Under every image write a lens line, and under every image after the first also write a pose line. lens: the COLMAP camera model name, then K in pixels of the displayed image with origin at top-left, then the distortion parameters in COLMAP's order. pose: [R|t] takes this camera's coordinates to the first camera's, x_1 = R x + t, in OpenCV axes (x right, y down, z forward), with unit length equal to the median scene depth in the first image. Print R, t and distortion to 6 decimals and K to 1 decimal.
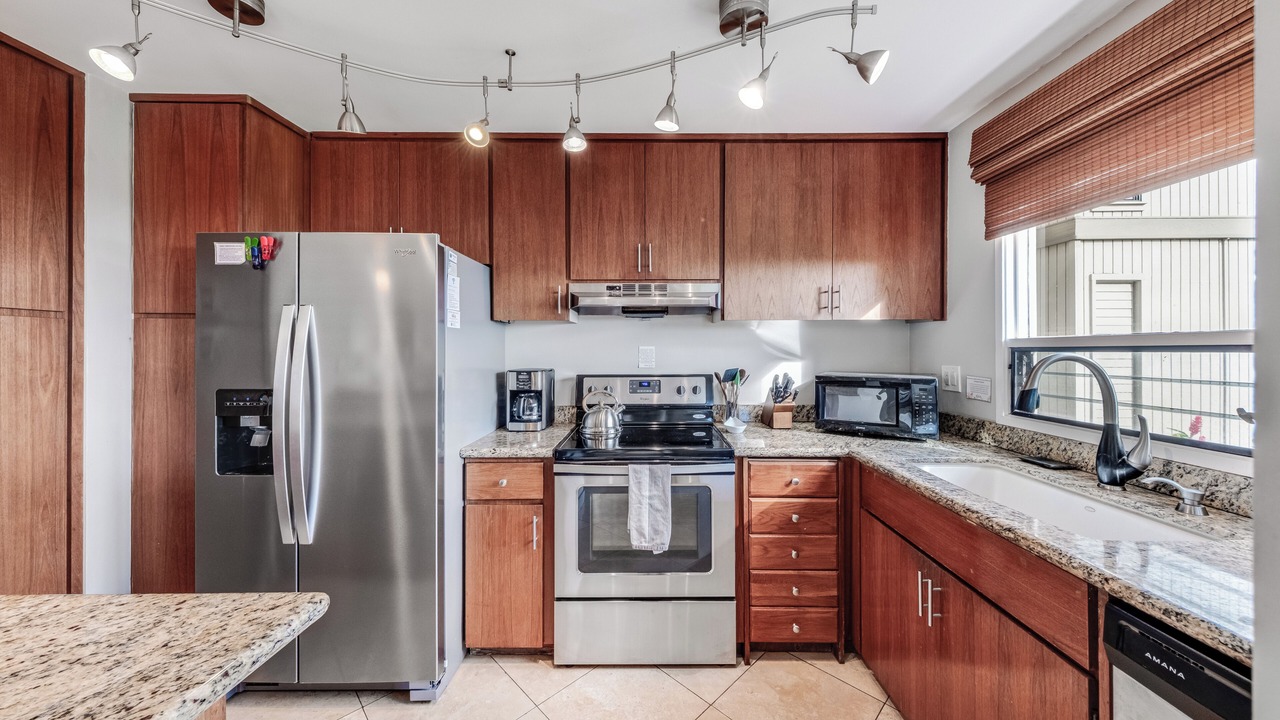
lens RADIAL K [[433.9, 0, 651.7], [0, 433.9, 346.6], [0, 0, 1]] dist [0.010292, -0.001562]
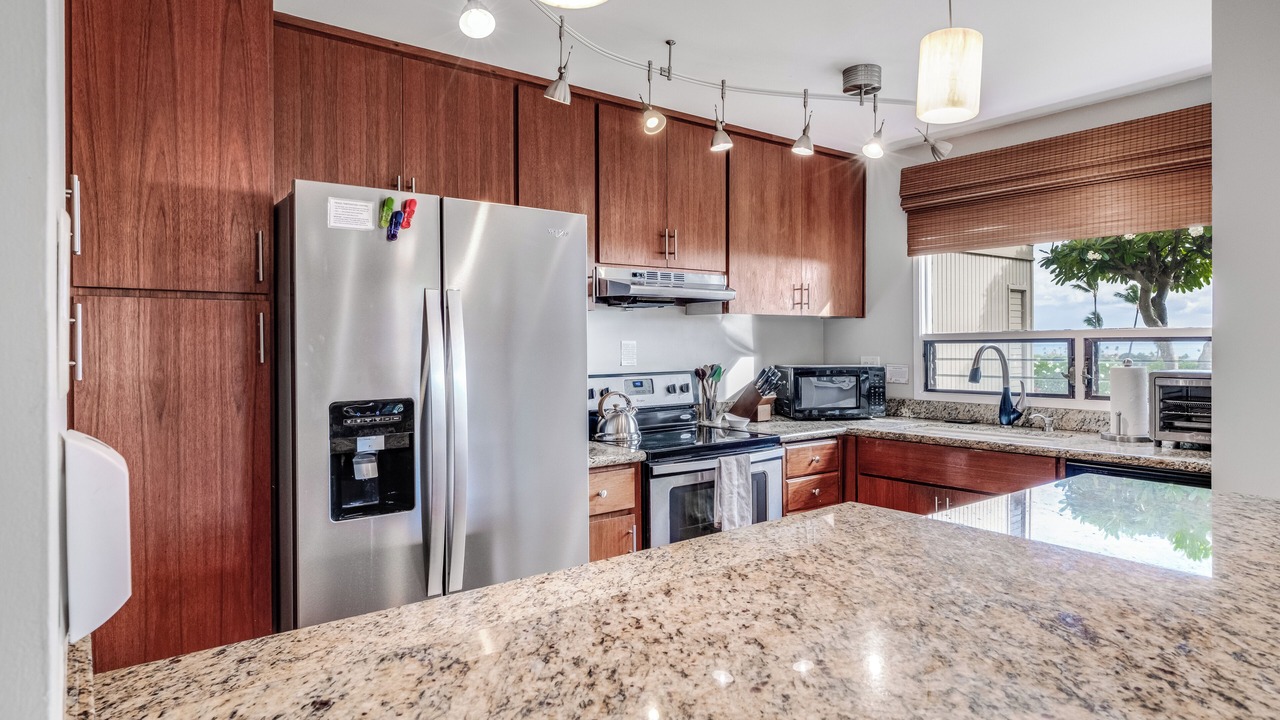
lens RADIAL K [[725.4, 0, 656.8], [0, 725.4, 345.4], [0, 0, 1]] dist [0.015997, -0.004693]
pose [[0.791444, -0.006974, 0.611201, -1.135434], [0.004016, 0.999973, 0.006210, -0.000495], [-0.611228, -0.002460, 0.791451, -0.235895]]
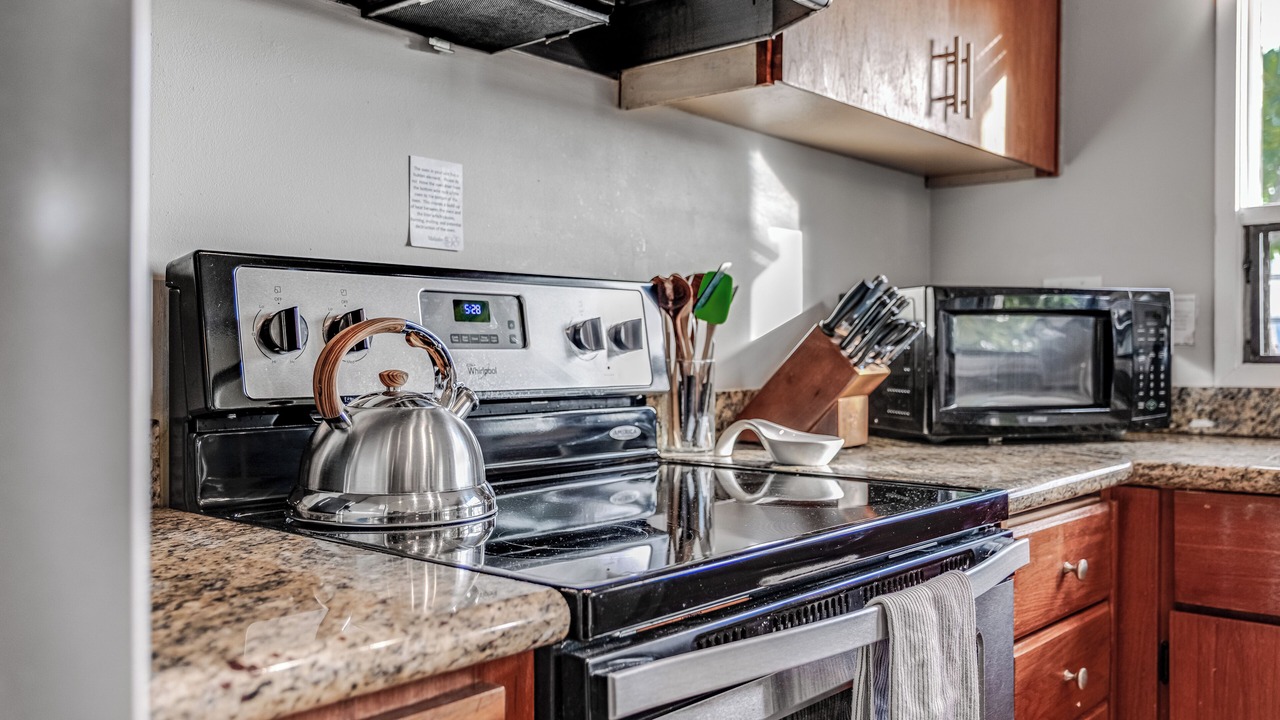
lens RADIAL K [[1091.7, 0, 645.0], [0, 1091.7, 352.5], [0, 0, 1]] dist [0.016544, -0.007969]
pose [[0.663963, 0.000015, 0.747766, -0.519337], [-0.004982, 0.999978, 0.004404, 0.137801], [-0.747749, -0.006650, 0.663948, 0.681337]]
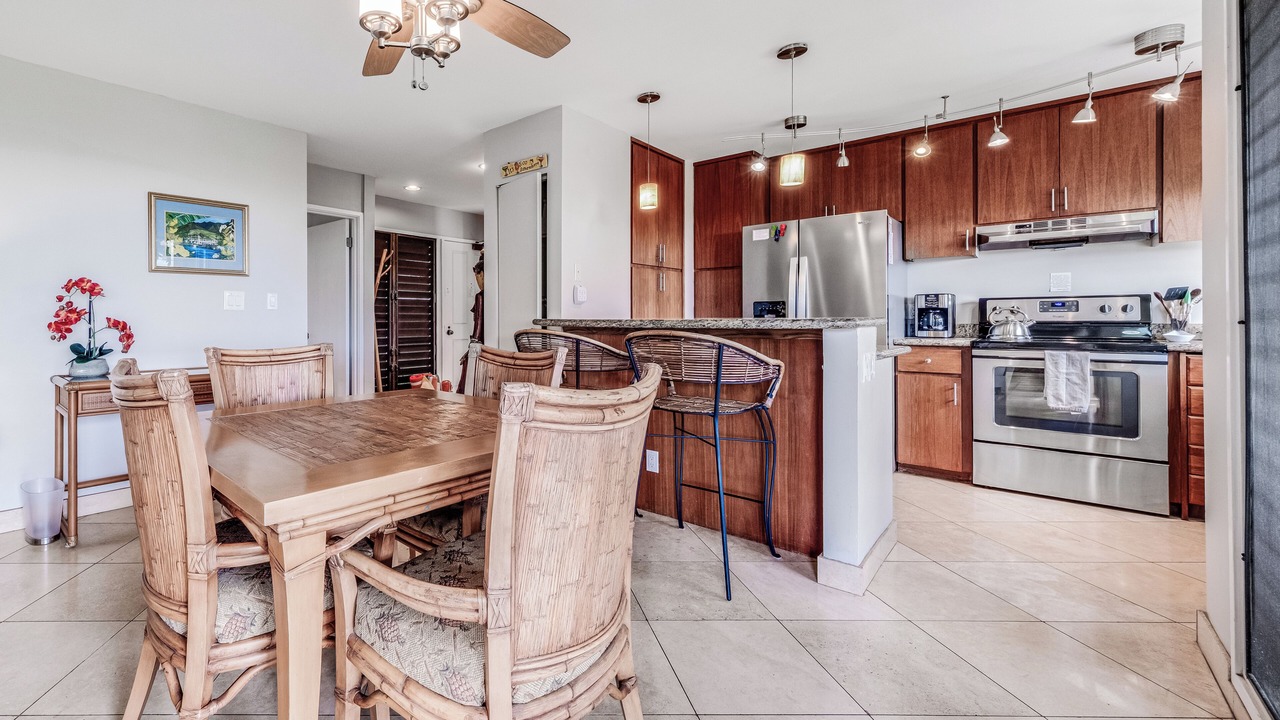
lens RADIAL K [[542.4, 0, 481.4], [0, 542.4, 318.8], [0, 0, 1]] dist [0.010100, -0.002179]
pose [[0.691044, -0.002272, -0.722809, -0.032238], [0.007051, 0.999969, 0.003597, 0.139895], [0.722778, -0.007582, 0.691039, -1.487508]]
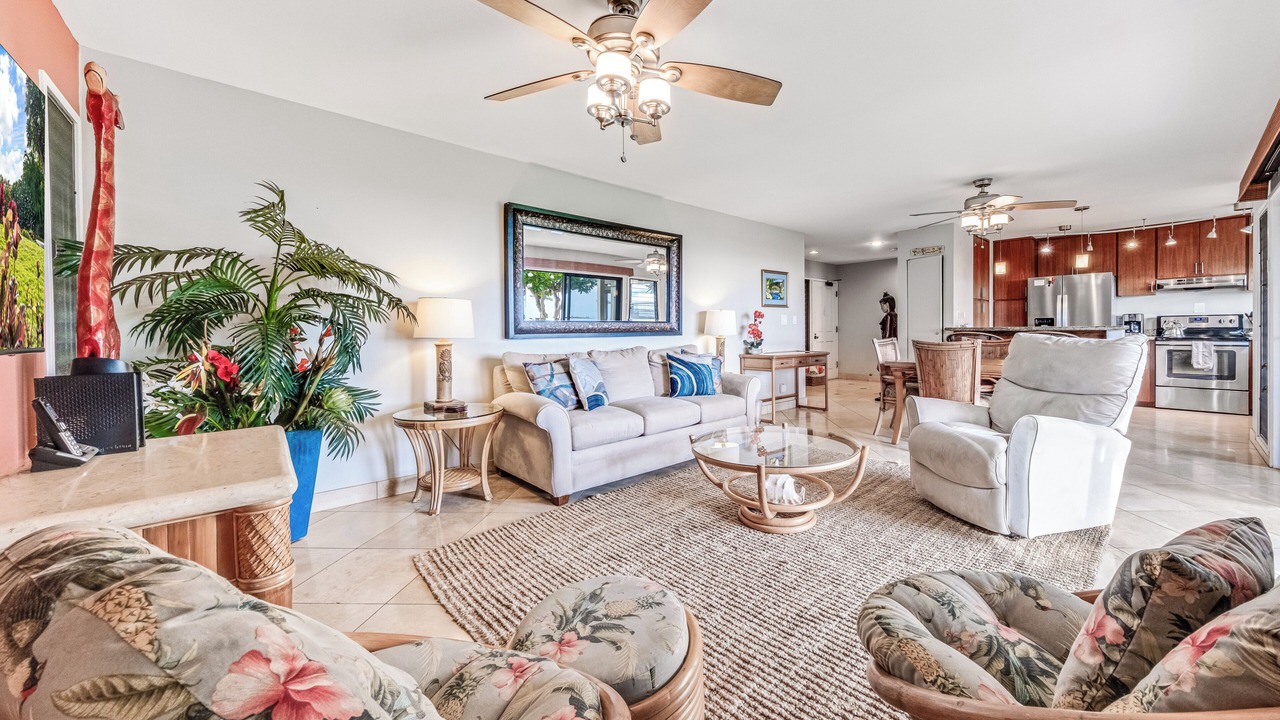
lens RADIAL K [[493.1, 0, 656.5], [0, 493.1, 335.9], [0, 0, 1]] dist [0.018233, -0.004986]
pose [[0.686980, 0.001427, -0.726675, -0.081563], [0.012908, 0.999816, 0.014166, 0.130372], [0.726561, -0.019112, 0.686836, -3.894222]]
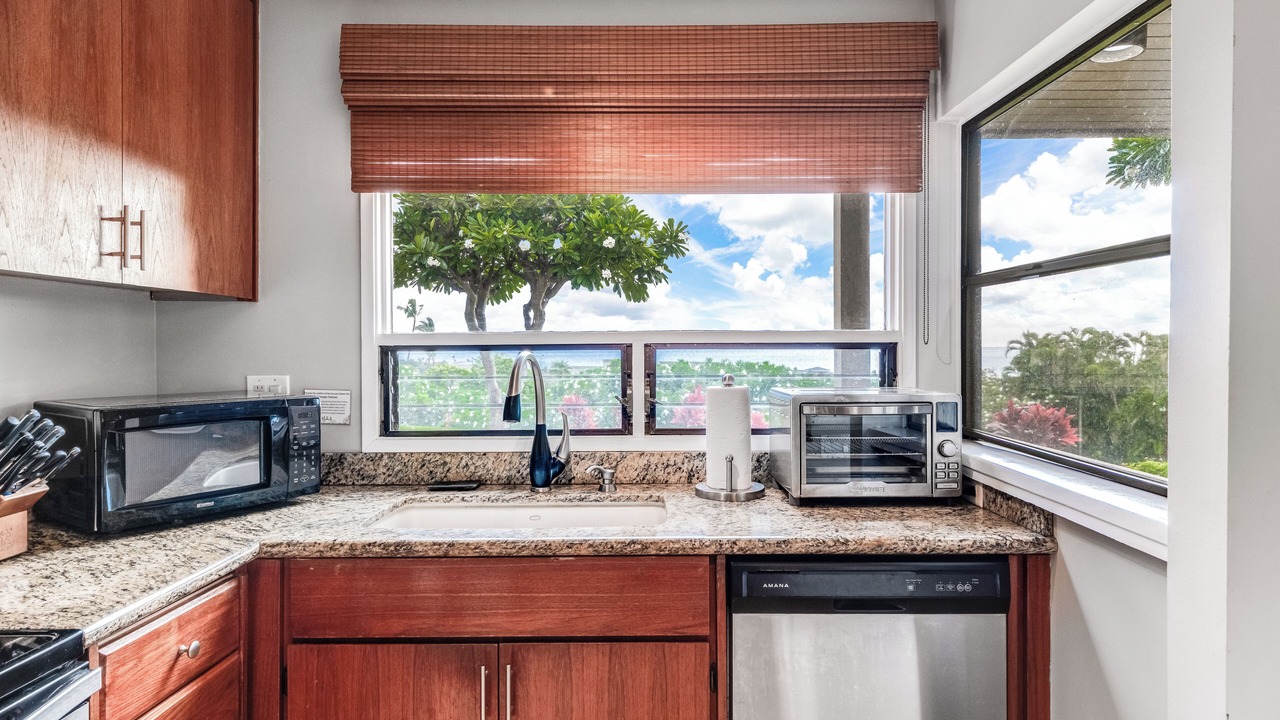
lens RADIAL K [[725.4, 0, 646.9], [0, 725.4, 352.2], [0, 0, 1]] dist [0.015997, -0.004693]
pose [[0.017130, -0.004202, 0.999844, -0.391315], [-0.001651, 0.999990, 0.004231, 0.006455], [-0.999852, -0.001723, 0.017123, 0.523138]]
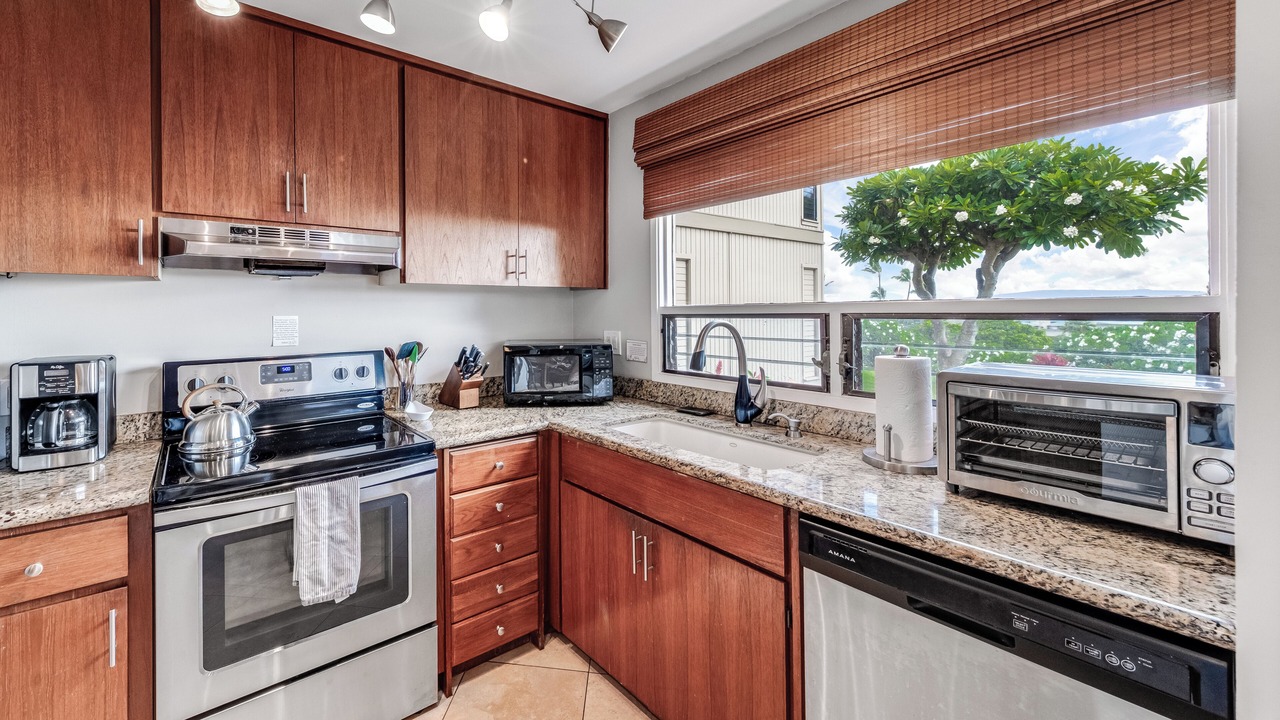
lens RADIAL K [[493.1, 0, 550.8], [0, 493.1, 309.5], [0, 0, 1]] dist [0.018233, -0.004986]
pose [[0.817379, -0.004967, 0.576079, -0.167143], [0.005019, 0.999986, 0.001501, -0.013722], [-0.576078, 0.001665, 0.817393, 0.104053]]
